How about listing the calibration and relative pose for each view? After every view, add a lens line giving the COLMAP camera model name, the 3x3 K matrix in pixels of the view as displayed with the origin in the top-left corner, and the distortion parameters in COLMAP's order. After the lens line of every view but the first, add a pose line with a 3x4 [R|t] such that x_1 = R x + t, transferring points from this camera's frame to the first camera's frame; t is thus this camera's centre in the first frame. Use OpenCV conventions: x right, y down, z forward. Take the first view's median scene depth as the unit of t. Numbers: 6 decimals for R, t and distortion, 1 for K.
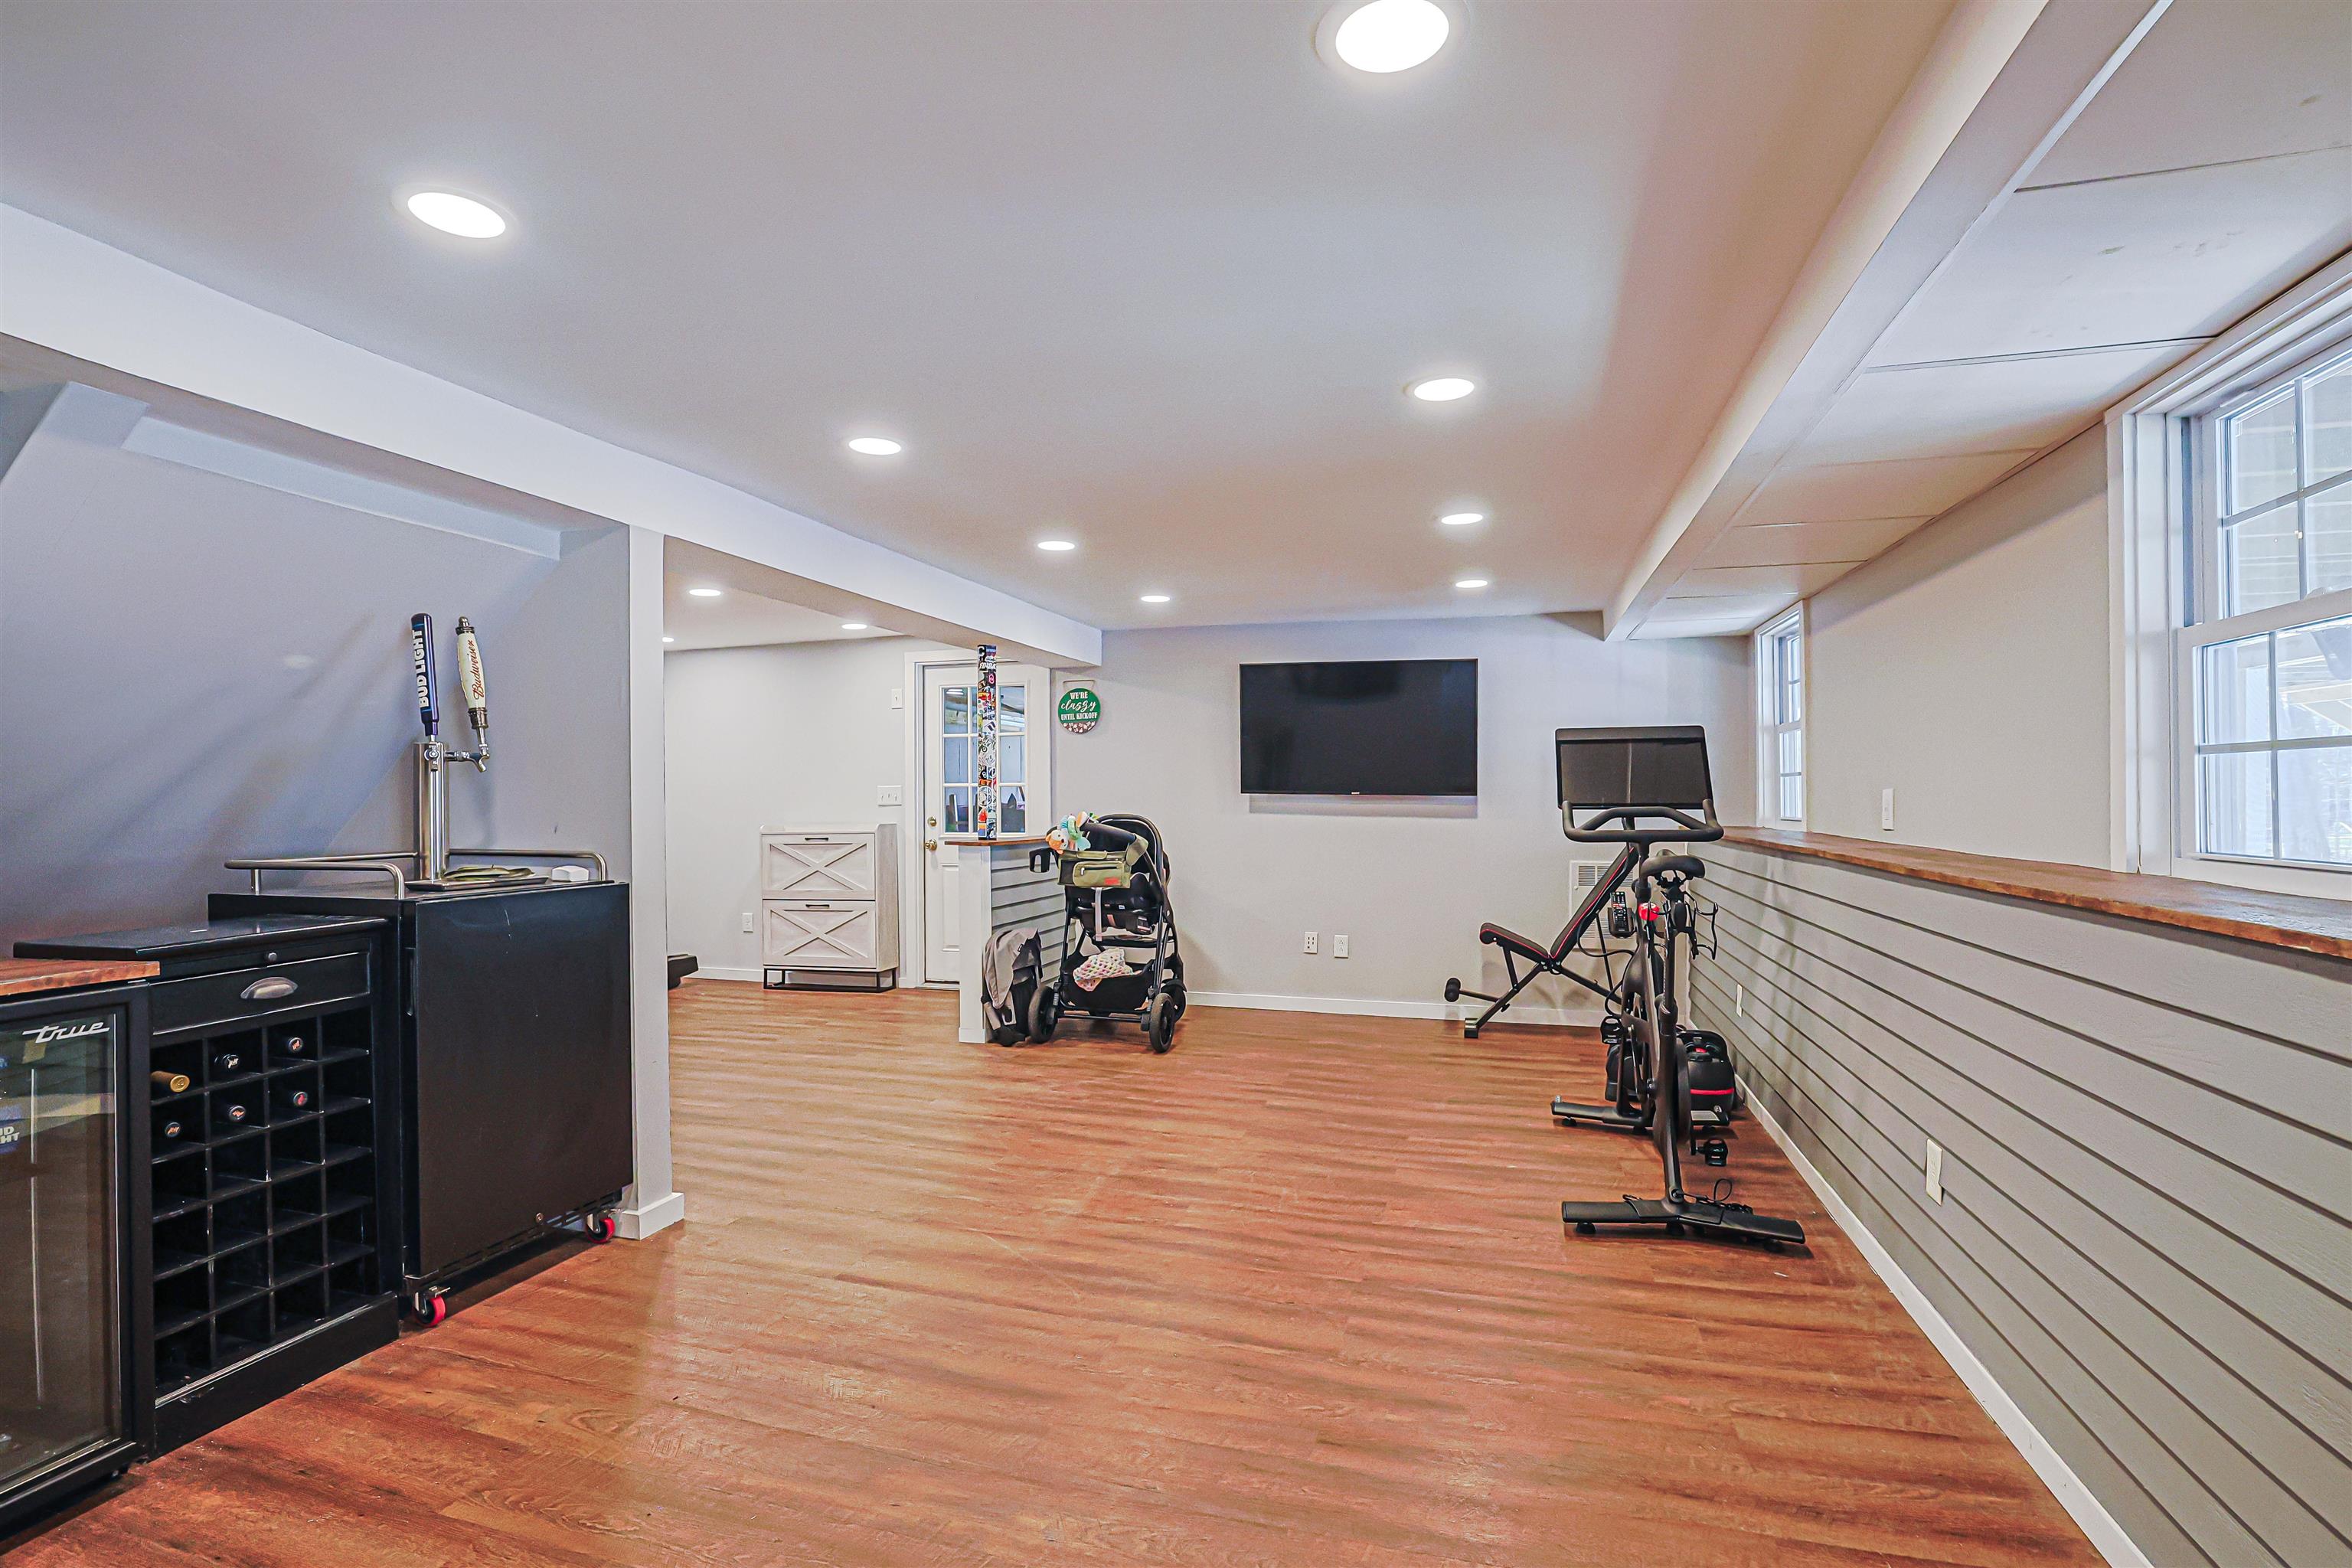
lens RADIAL K [[1085.4, 0, 1172.6], [0, 1085.4, 795.8], [0, 0, 1]] dist [-0.000998, 0.000145]
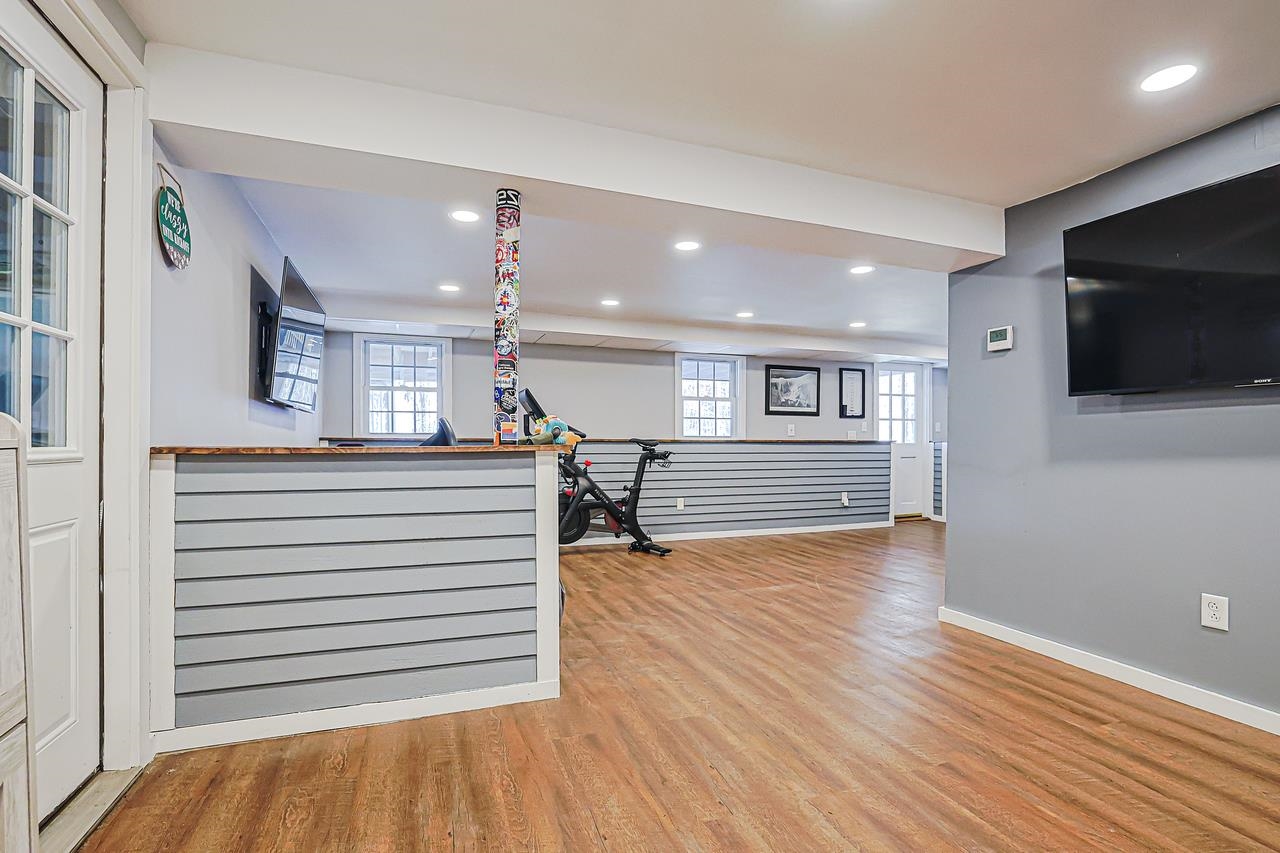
lens RADIAL K [[590.7, 0, 640.0], [0, 590.7, 436.4], [0, 0, 1]] dist [-0.000998, 0.000145]
pose [[-0.594107, 0.015105, 0.804245, -0.744754], [0.000291, 0.999828, -0.018564, 0.059320], [-0.804386, -0.010795, -0.594009, 1.558832]]
